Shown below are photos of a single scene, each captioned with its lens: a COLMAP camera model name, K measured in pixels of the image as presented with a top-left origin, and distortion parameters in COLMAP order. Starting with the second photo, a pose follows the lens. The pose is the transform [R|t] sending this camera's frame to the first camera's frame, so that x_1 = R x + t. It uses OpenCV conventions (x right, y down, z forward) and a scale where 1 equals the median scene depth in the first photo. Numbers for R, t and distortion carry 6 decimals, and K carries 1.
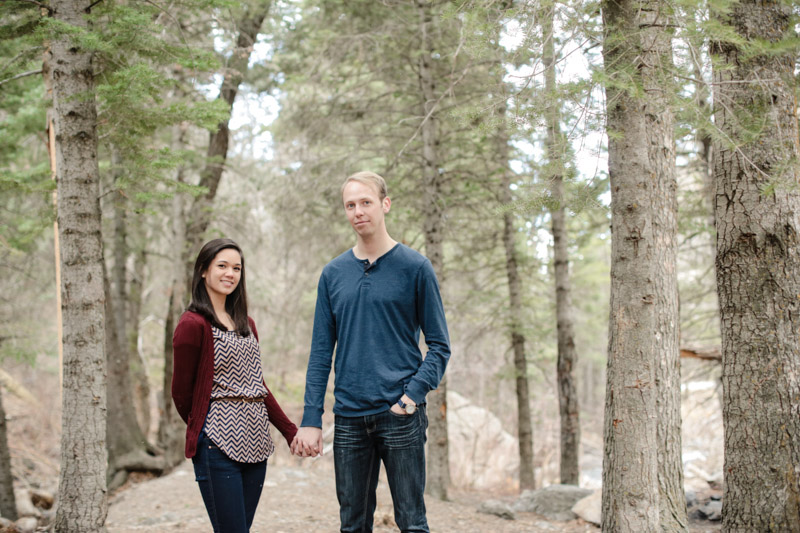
lens RADIAL K [[1153.0, 0, 400.0], [0, 1153.0, 266.5], [0, 0, 1]] dist [-0.005579, 0.000076]
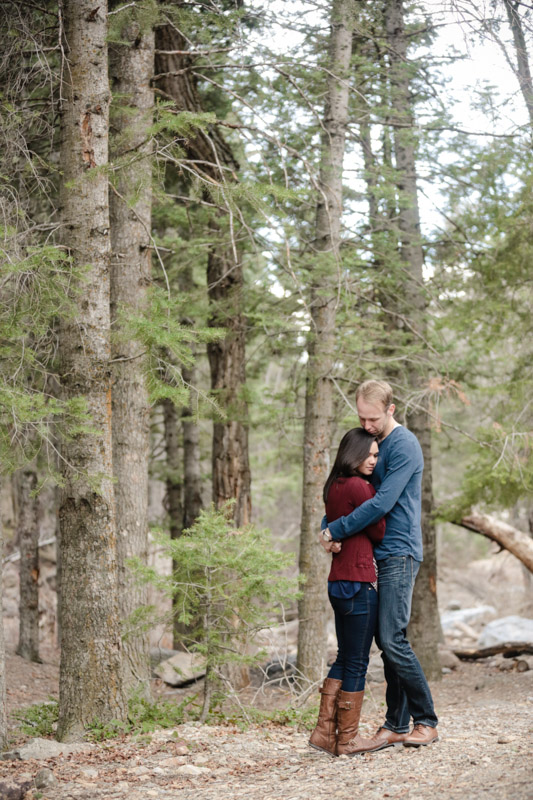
lens RADIAL K [[1662.9, 0, 266.5], [0, 1662.9, 400.0], [0, 0, 1]] dist [-0.196607, -0.005947]
pose [[0.997831, 0.008441, 0.065285, 0.257532], [-0.011119, 0.999107, 0.040754, -0.161301], [-0.064882, -0.041392, 0.997034, -0.820144]]
